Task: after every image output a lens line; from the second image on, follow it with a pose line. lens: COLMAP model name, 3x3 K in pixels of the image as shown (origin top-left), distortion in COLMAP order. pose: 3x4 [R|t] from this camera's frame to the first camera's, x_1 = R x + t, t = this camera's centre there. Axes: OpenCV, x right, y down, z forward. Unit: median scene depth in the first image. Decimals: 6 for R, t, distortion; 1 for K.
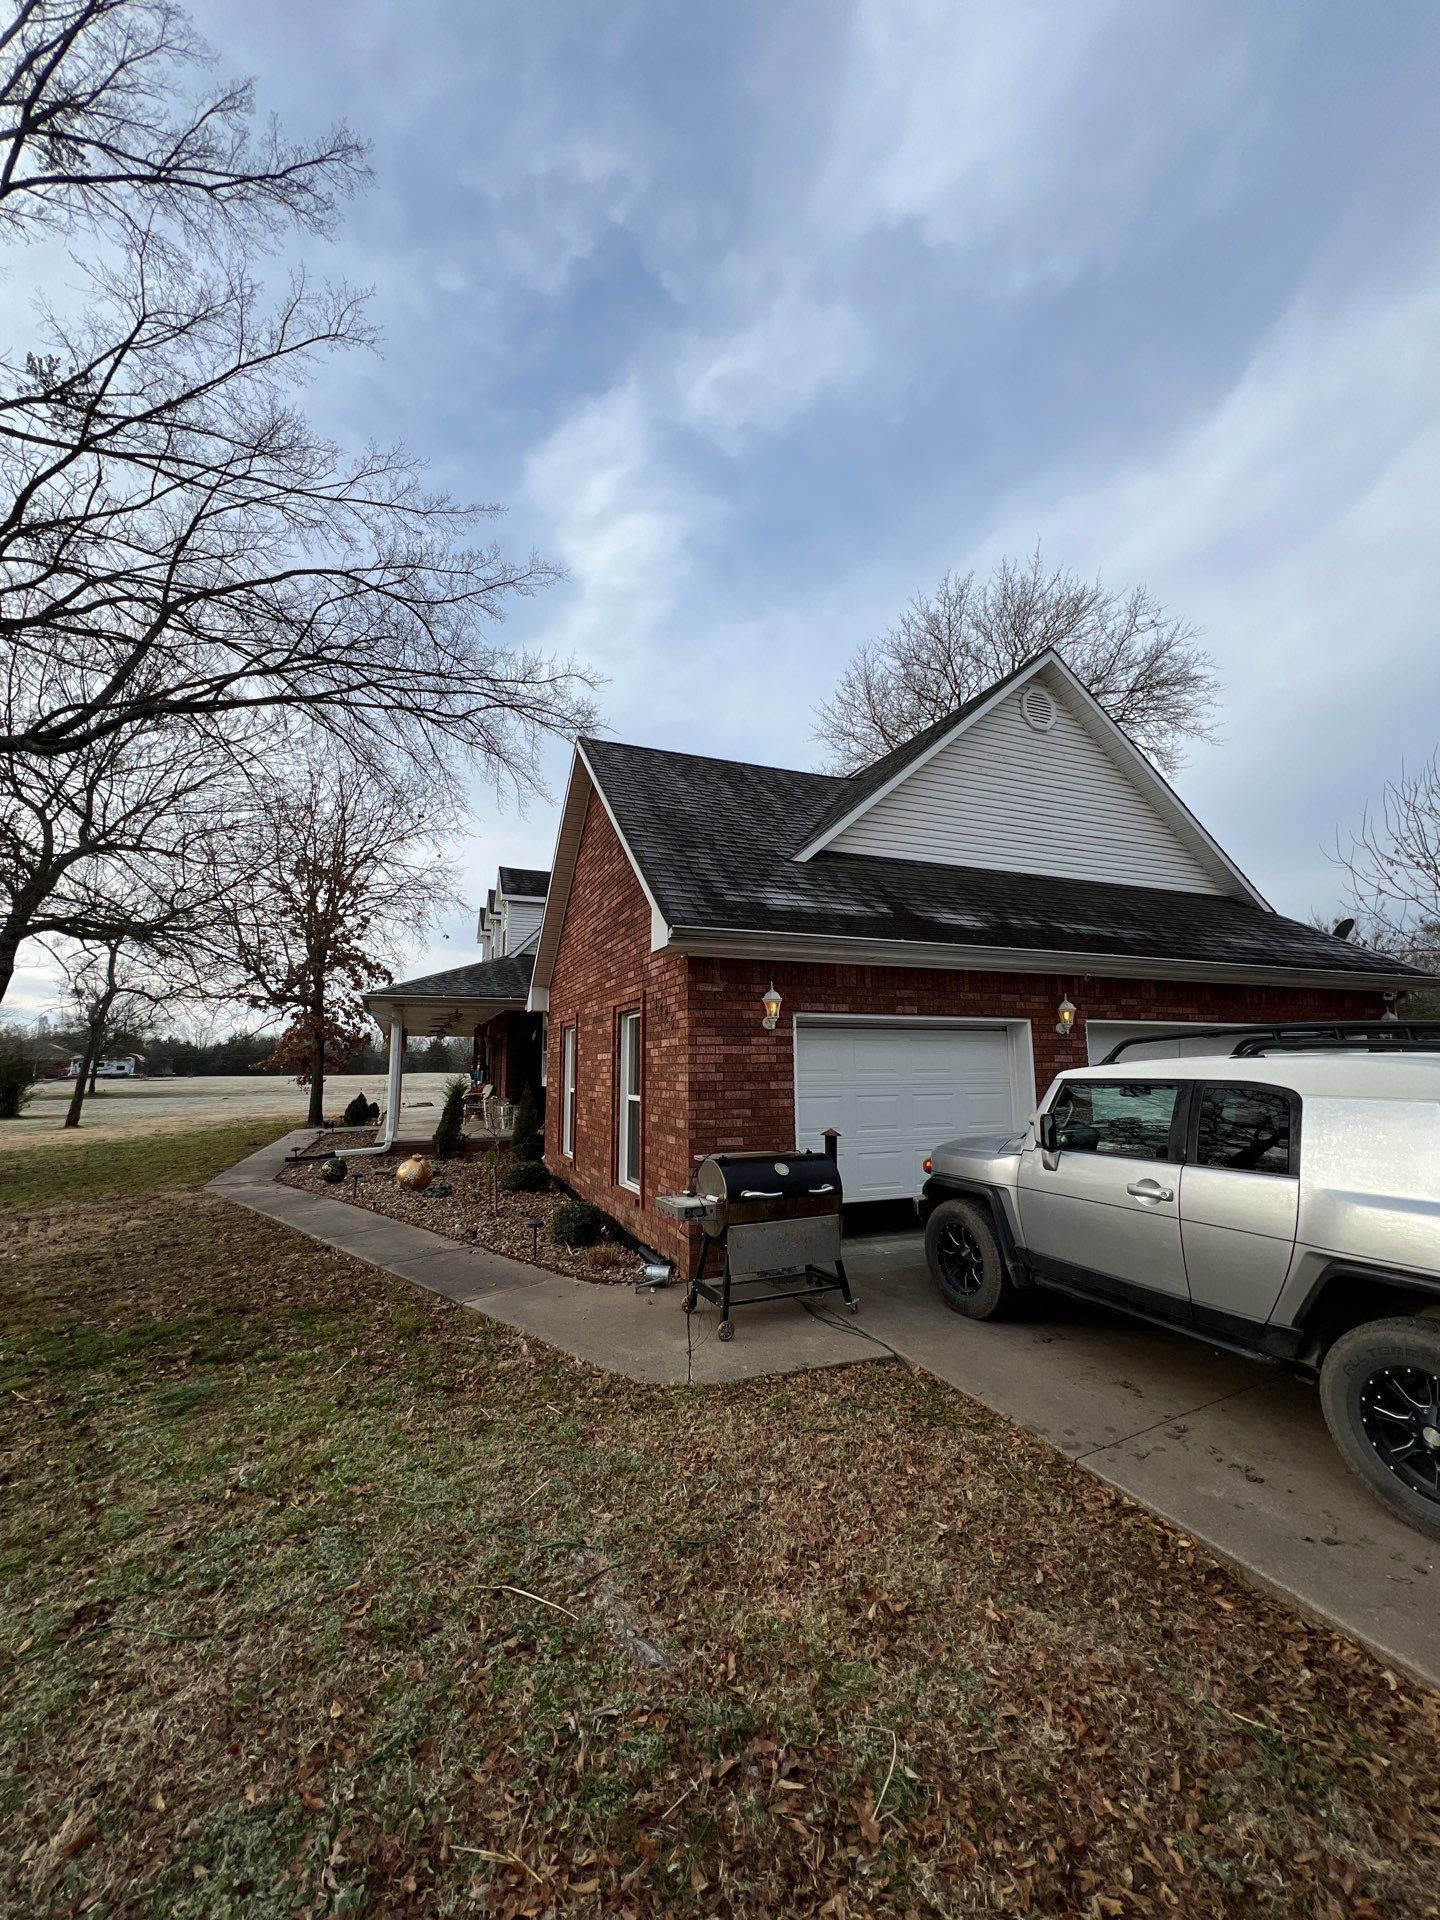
lens RADIAL K [[762.3, 0, 721.5], [0, 762.3, 954.2], [0, 0, 1]] dist [-0.000685, -0.000205]
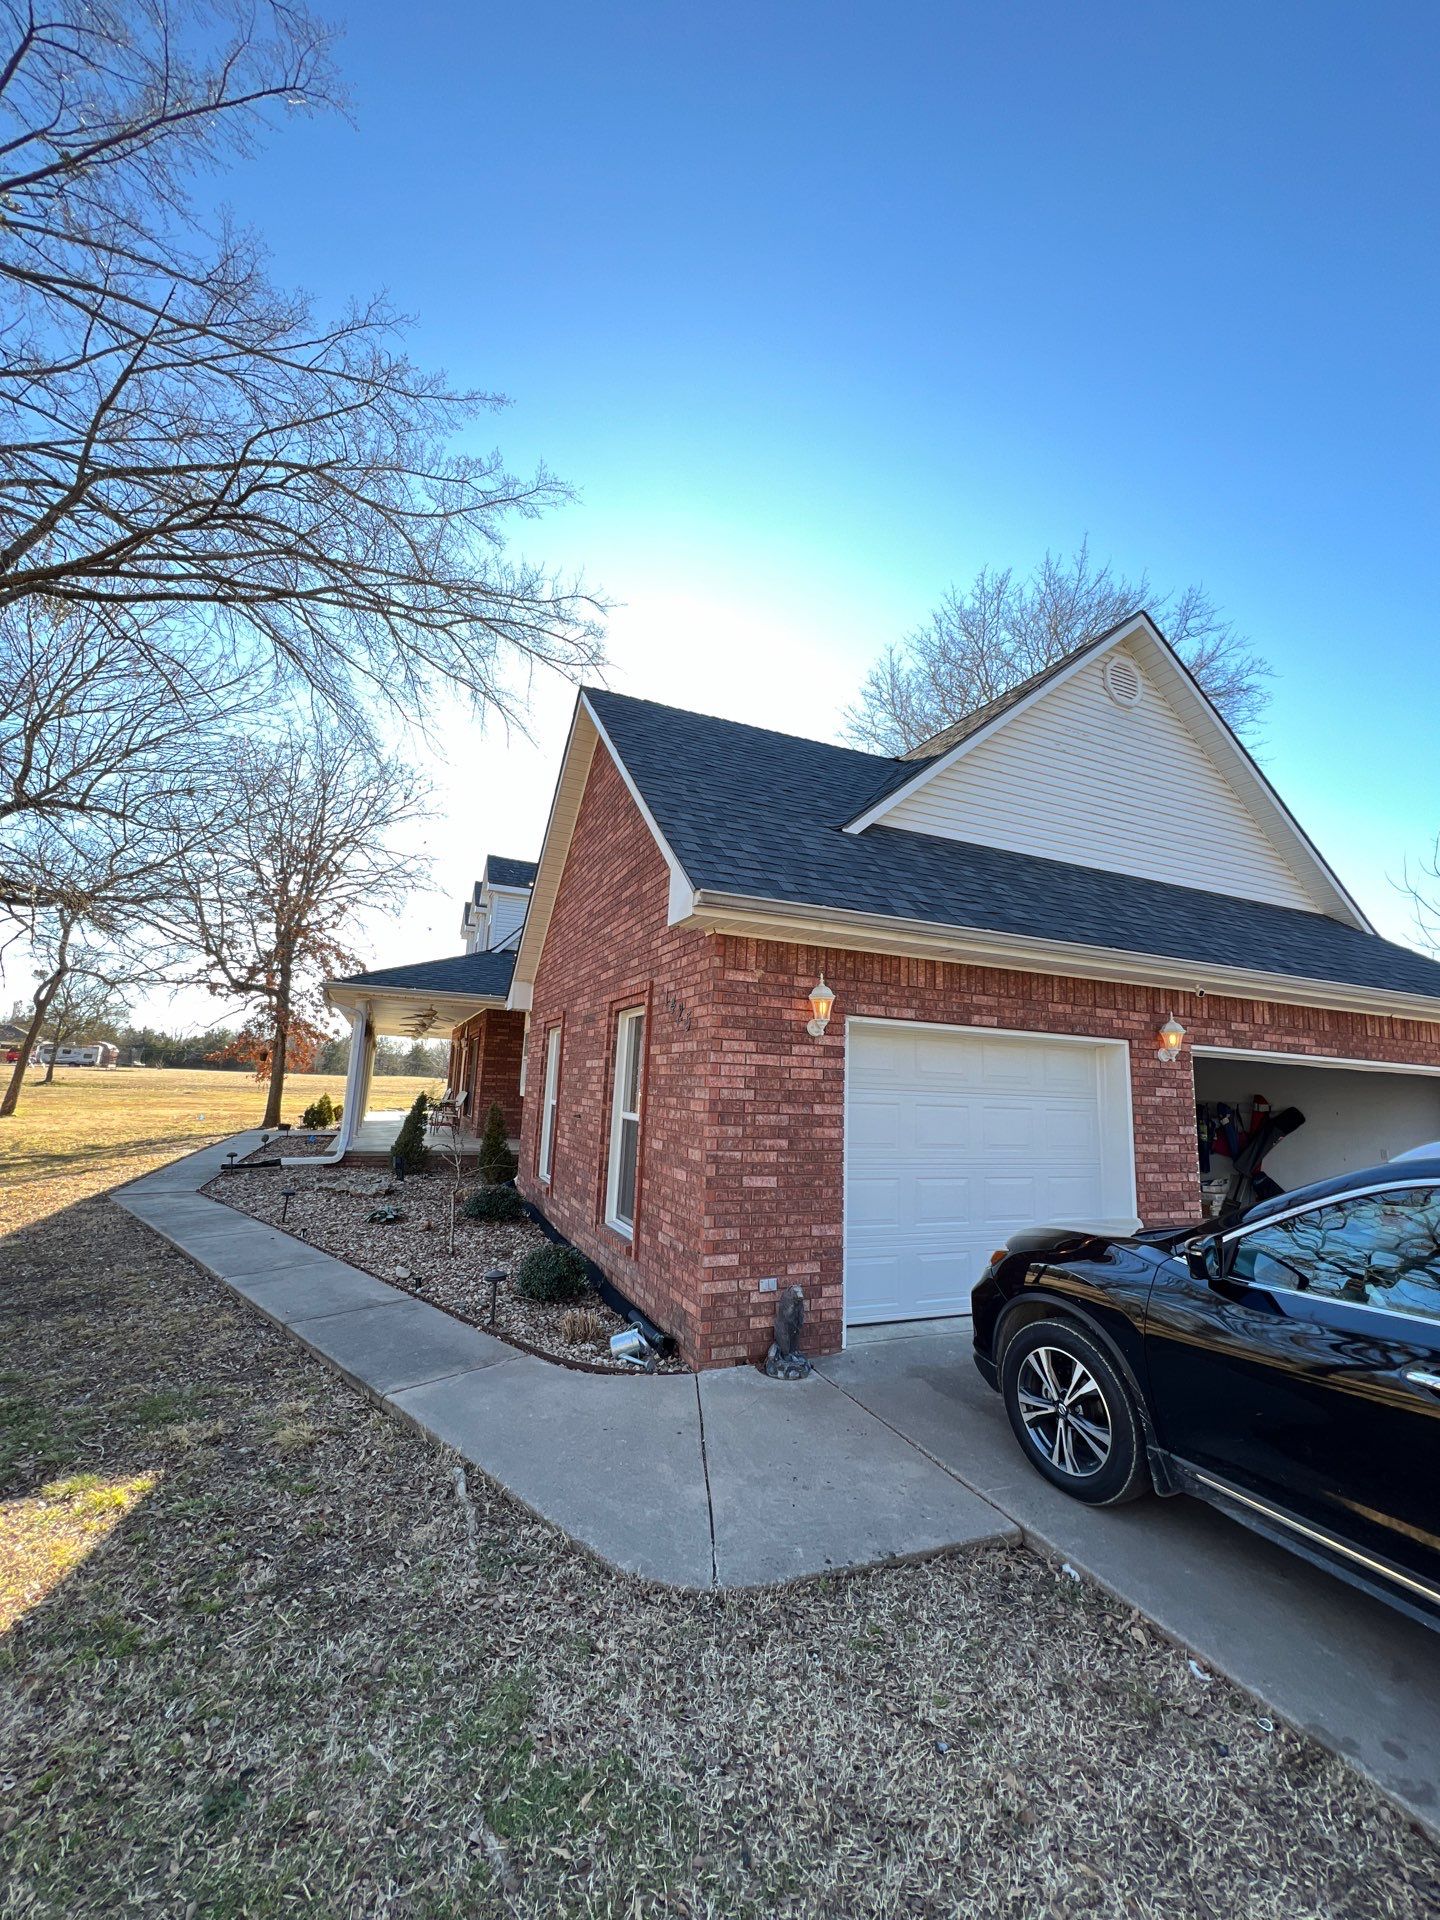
lens RADIAL K [[773.6, 0, 721.9], [0, 773.6, 953.4], [0, 0, 1]] dist [-0.004646, 0.001732]
pose [[0.998718, 0.049597, 0.010165, -0.028130], [-0.049363, 0.998537, -0.022067, 0.024546], [-0.011245, 0.021537, 0.999705, 0.144806]]
